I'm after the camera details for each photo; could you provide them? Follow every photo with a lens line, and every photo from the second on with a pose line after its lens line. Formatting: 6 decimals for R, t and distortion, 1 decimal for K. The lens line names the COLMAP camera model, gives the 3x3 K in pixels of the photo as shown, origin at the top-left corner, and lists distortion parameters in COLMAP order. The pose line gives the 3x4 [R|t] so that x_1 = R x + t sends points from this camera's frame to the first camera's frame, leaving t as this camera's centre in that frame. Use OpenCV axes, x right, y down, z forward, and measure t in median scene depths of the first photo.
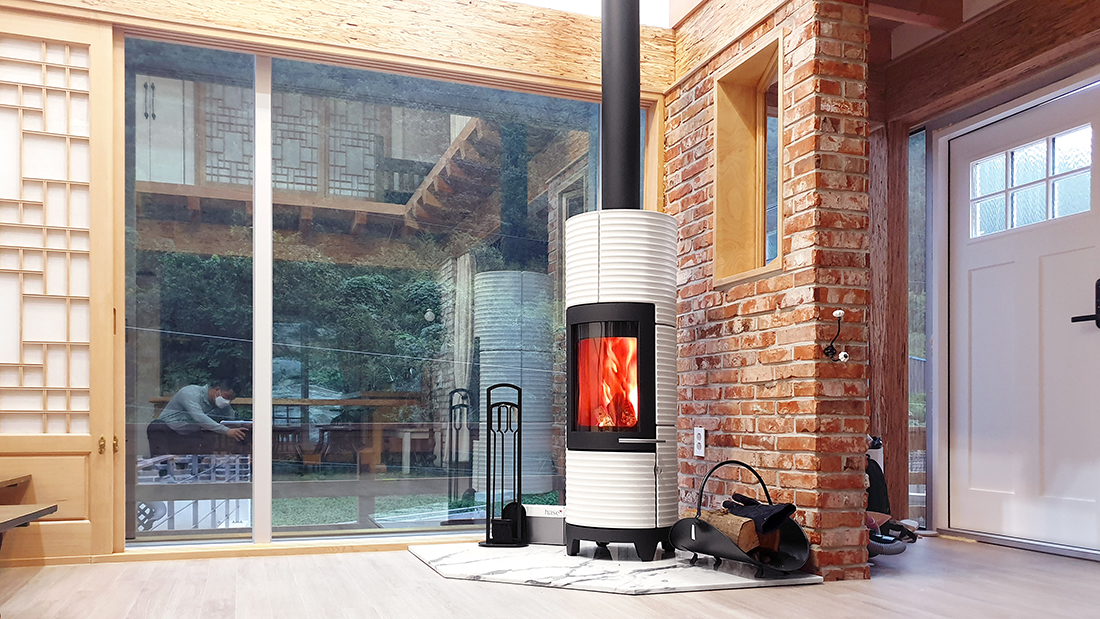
lens RADIAL K [[829.3, 0, 587.9], [0, 829.3, 356.1], [0, 0, 1]] dist [0.131002, -0.158387]
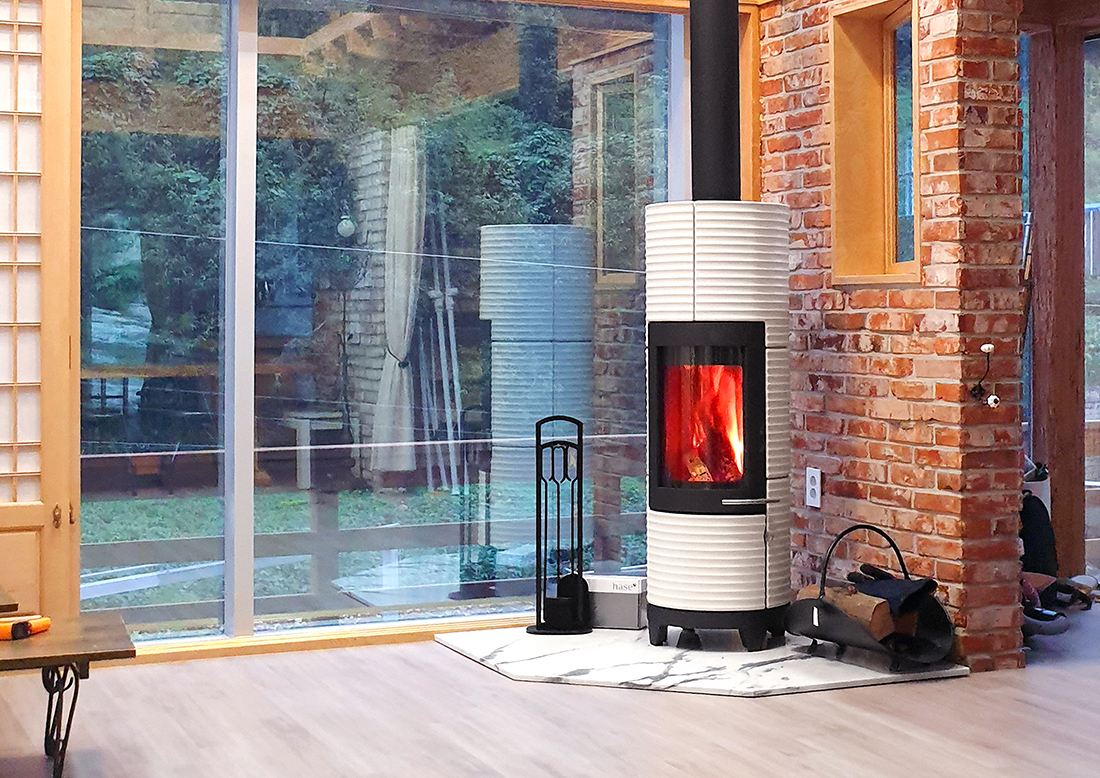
lens RADIAL K [[1638.2, 0, 678.9], [0, 1638.2, 206.3], [0, 0, 1]] dist [-0.003739, 0.113068]
pose [[0.996417, -0.003296, 0.084511, -0.131044], [0.002805, 0.999978, 0.005932, -0.186557], [-0.084529, -0.005674, 0.996405, -0.544476]]
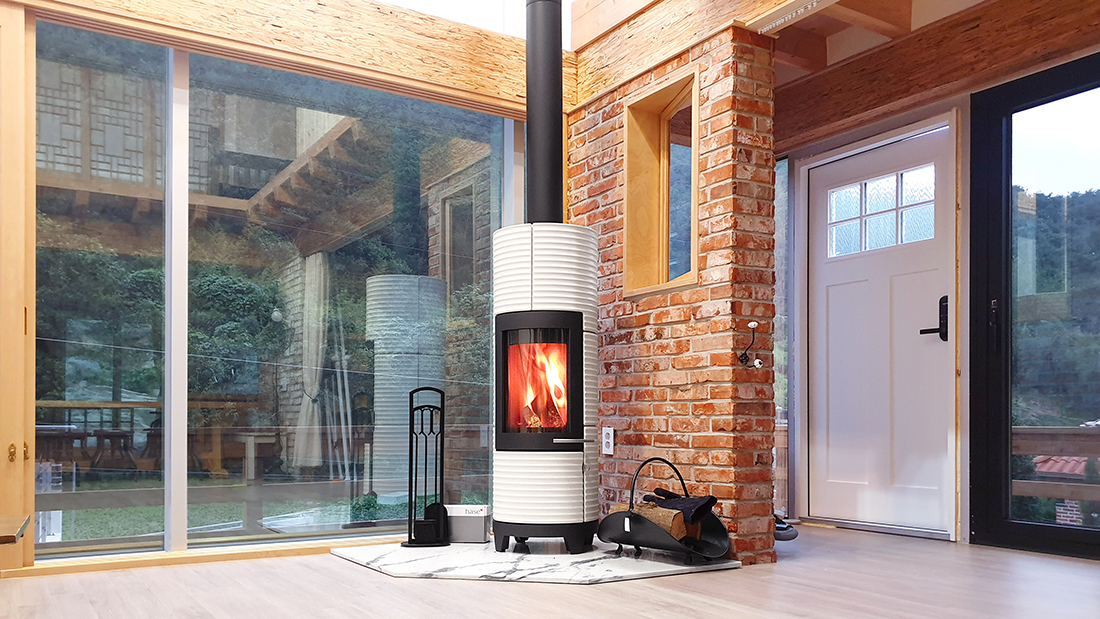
lens RADIAL K [[812.9, 0, 554.5], [0, 812.9, 352.1], [0, 0, 1]] dist [0.214007, -0.288920]
pose [[0.981640, 0.011942, 0.190369, -0.157349], [-0.010485, 0.999908, -0.008659, -0.001987], [-0.190454, 0.006504, 0.981674, -0.025673]]
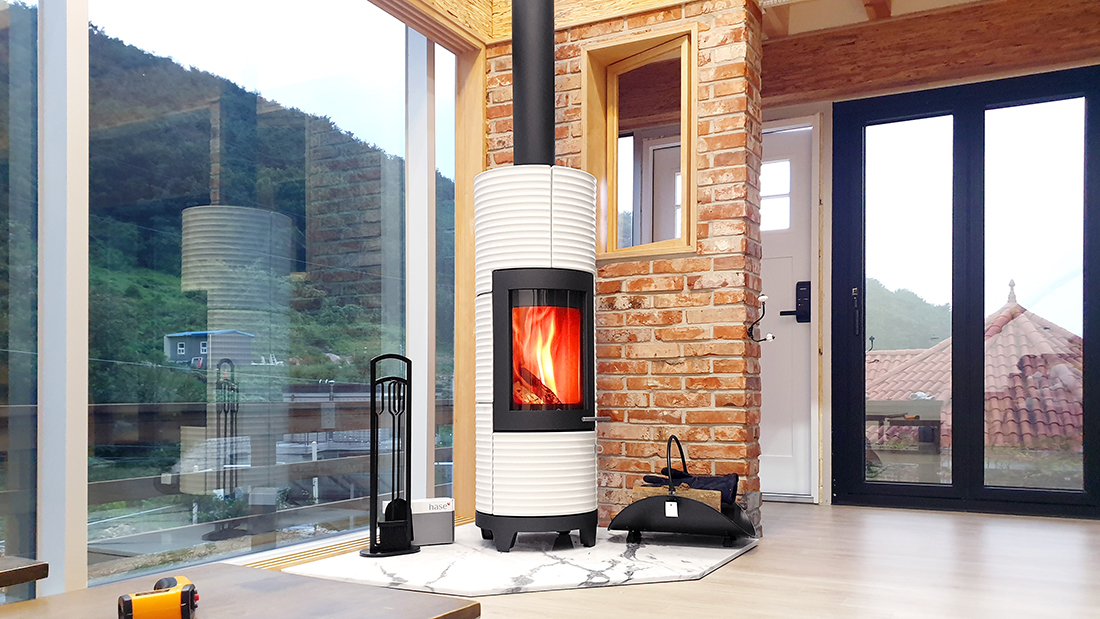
lens RADIAL K [[819.6, 0, 537.5], [0, 819.6, 336.0], [0, 0, 1]] dist [0.222209, -0.426268]
pose [[0.764423, 0.037659, 0.643615, -0.586073], [-0.043339, 0.999036, -0.006981, 0.017543], [-0.643257, -0.022557, 0.765318, 0.324356]]
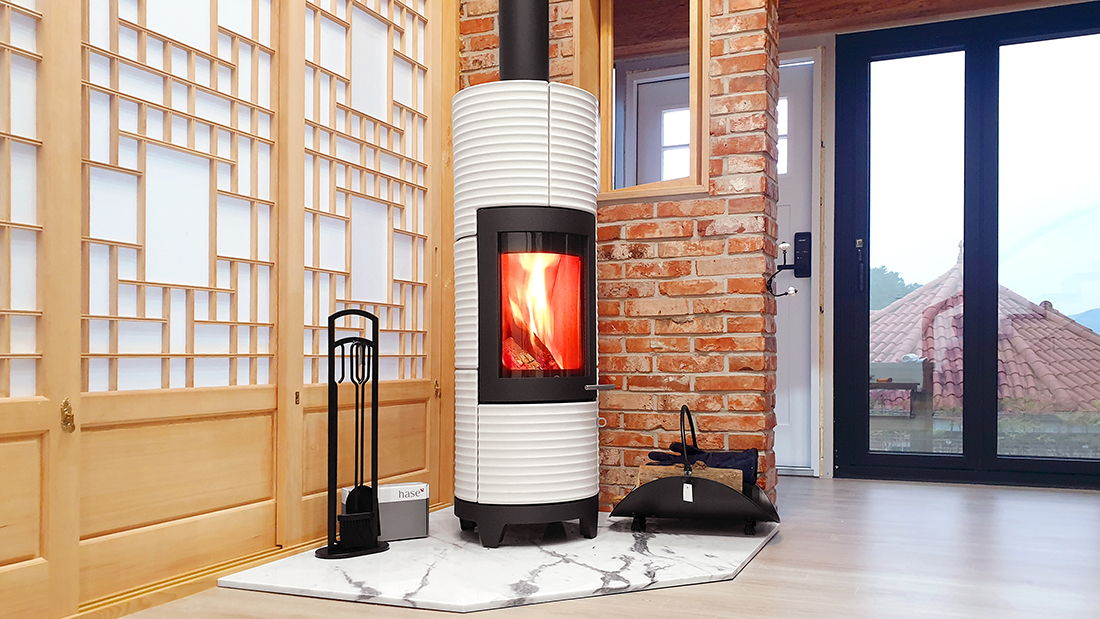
lens RADIAL K [[846.2, 0, 560.2], [0, 846.2, 318.7], [0, 0, 1]] dist [0.182472, -0.385303]
pose [[0.700984, 0.021844, 0.712843, -0.536194], [-0.045811, 0.998846, 0.014440, 0.026786], [-0.711705, -0.042778, 0.701175, 0.454432]]
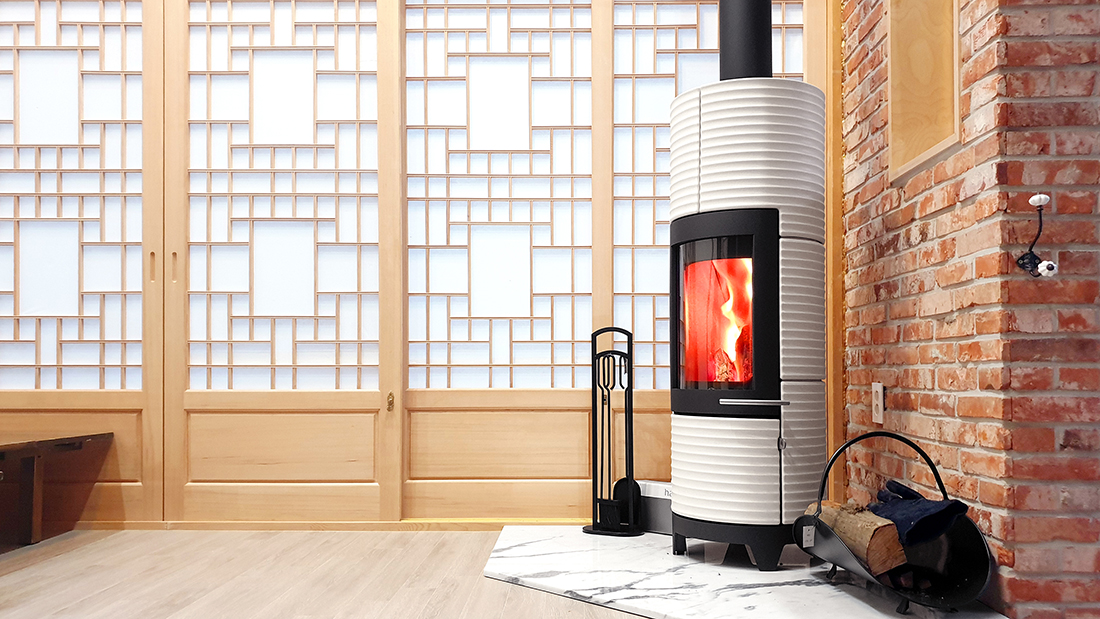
lens RADIAL K [[884.1, 0, 624.5], [0, 884.1, 313.0], [0, 0, 1]] dist [0.046760, 0.001767]
pose [[0.944454, -0.024837, -0.327704, 0.208066], [0.027263, 0.999624, 0.002811, 0.021240], [0.327511, -0.011589, 0.944776, 0.248031]]
